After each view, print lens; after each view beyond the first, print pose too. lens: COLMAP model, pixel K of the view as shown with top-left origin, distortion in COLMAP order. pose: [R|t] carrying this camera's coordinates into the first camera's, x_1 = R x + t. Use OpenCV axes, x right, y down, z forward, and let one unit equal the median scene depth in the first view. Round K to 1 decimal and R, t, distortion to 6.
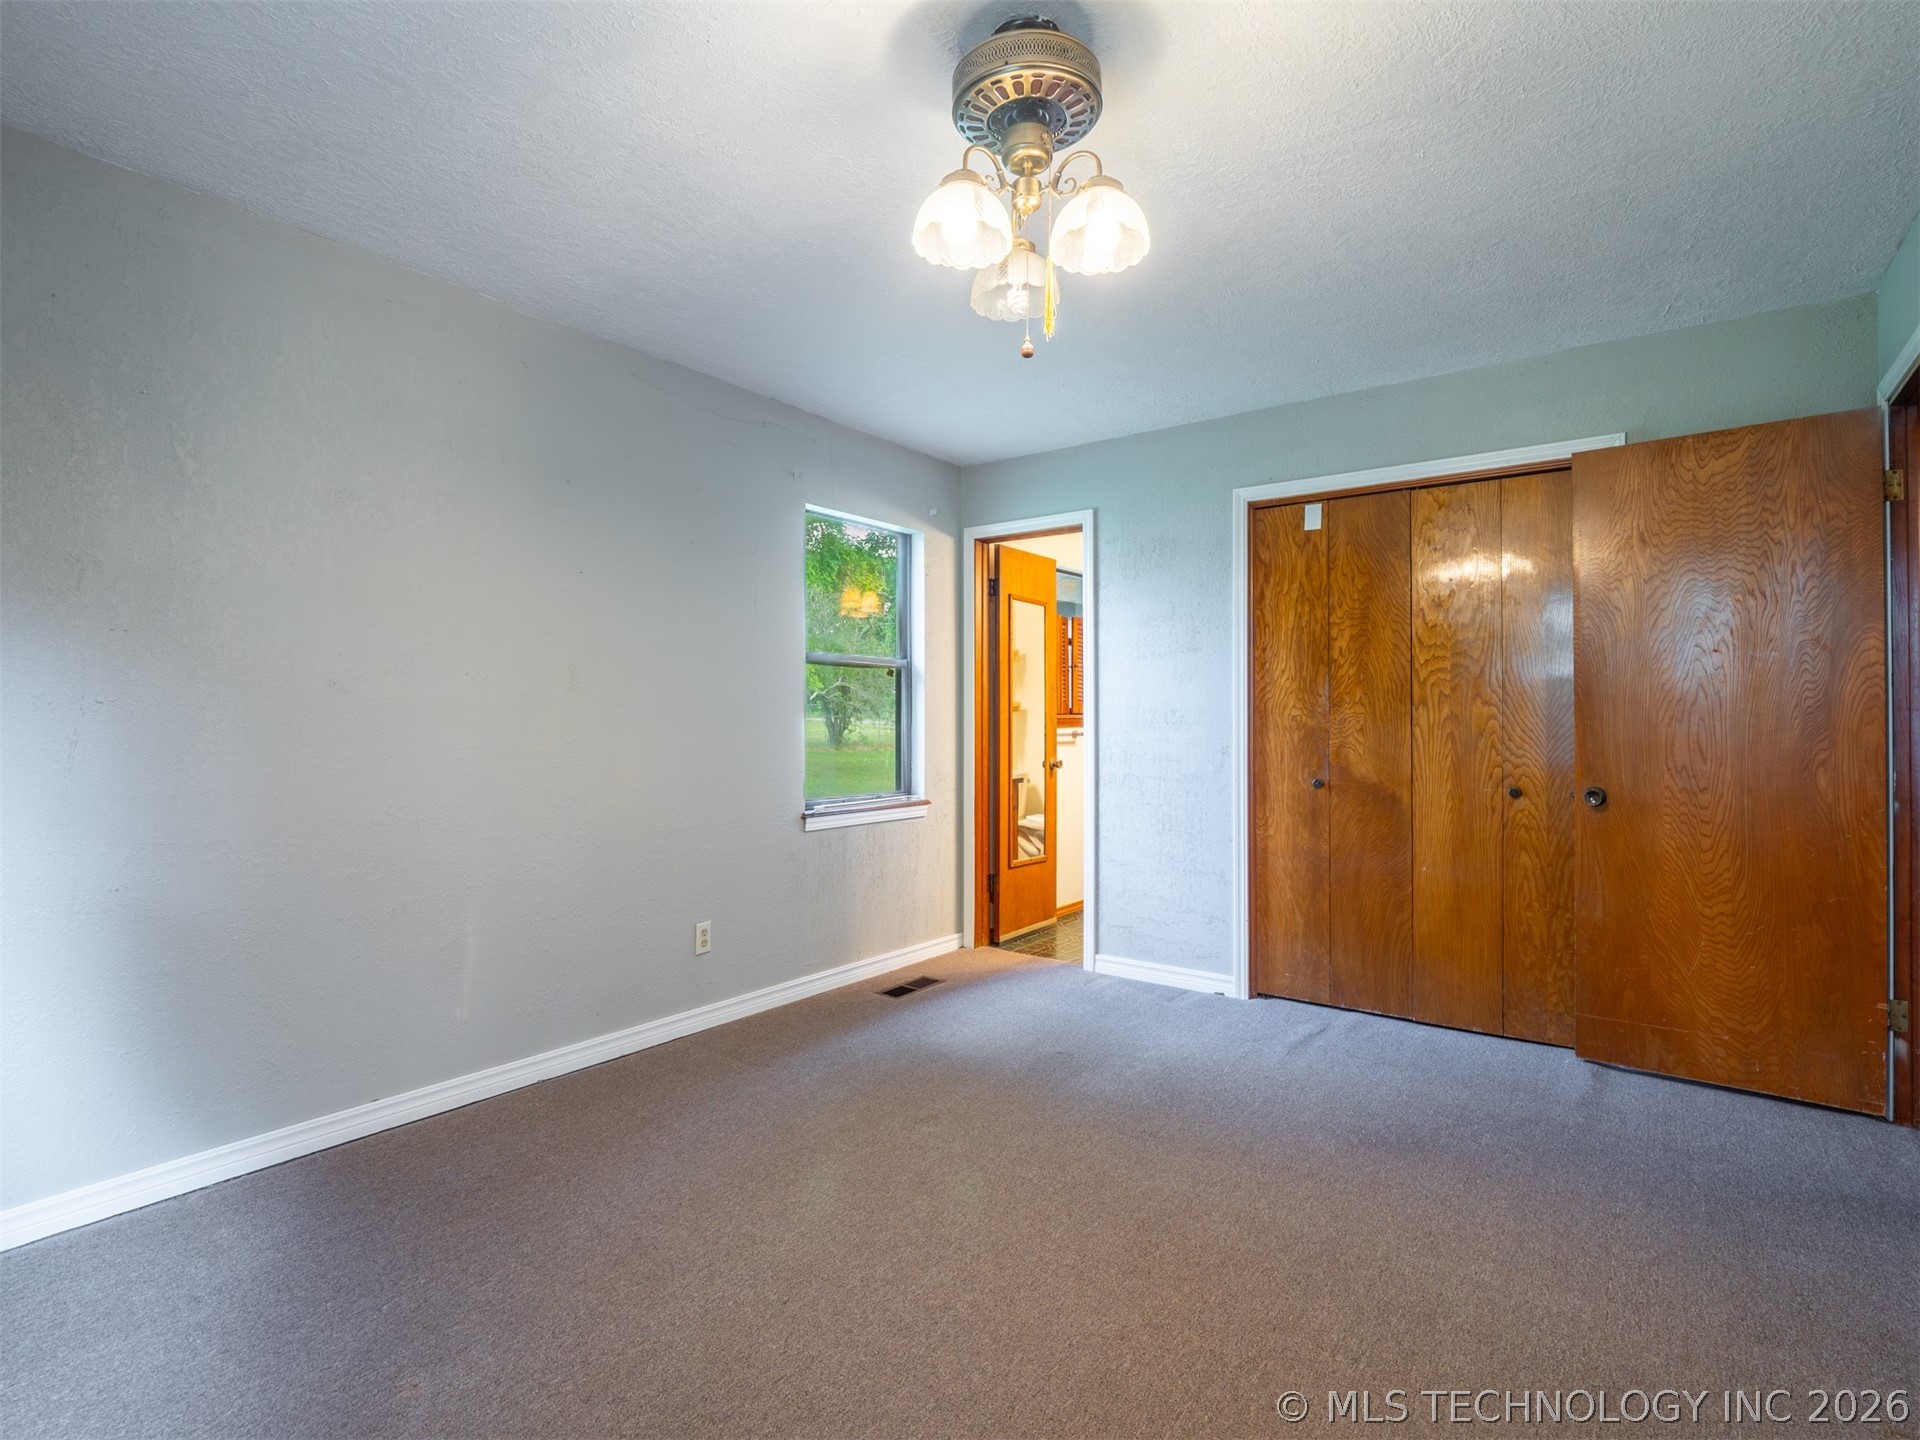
lens RADIAL K [[954.7, 0, 959.4], [0, 954.7, 714.1], [0, 0, 1]] dist [-0.005486, -0.007233]
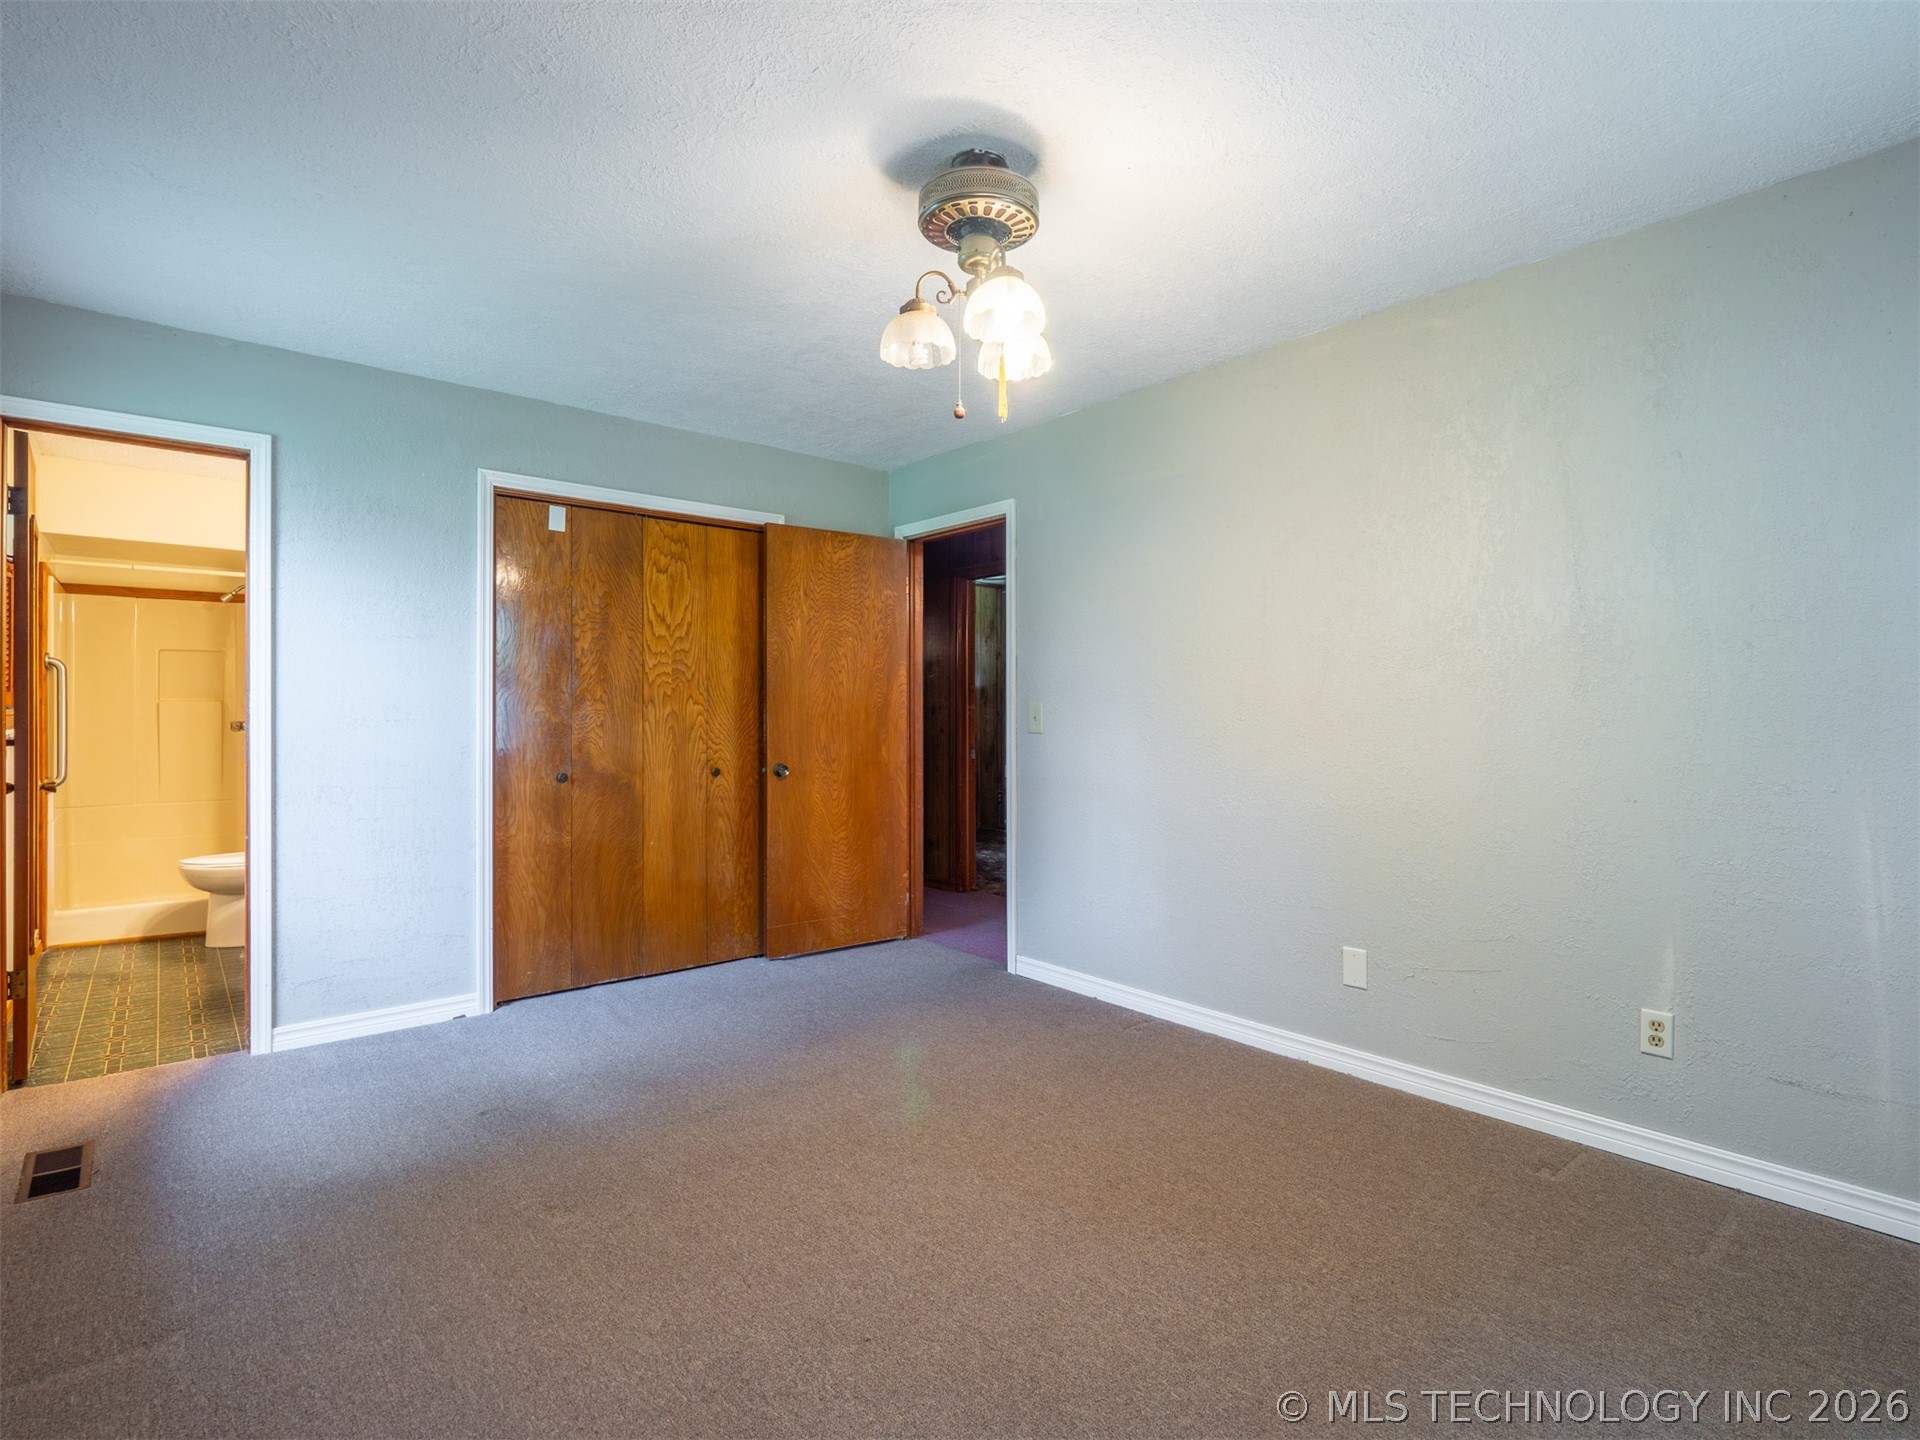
lens RADIAL K [[954.7, 0, 959.4], [0, 954.7, 714.1], [0, 0, 1]] dist [-0.005486, -0.007233]
pose [[0.215028, -0.000839, 0.976608, -0.548443], [-0.004175, 0.999990, 0.001778, 0.000075], [-0.976599, -0.004460, 0.215022, 0.362785]]
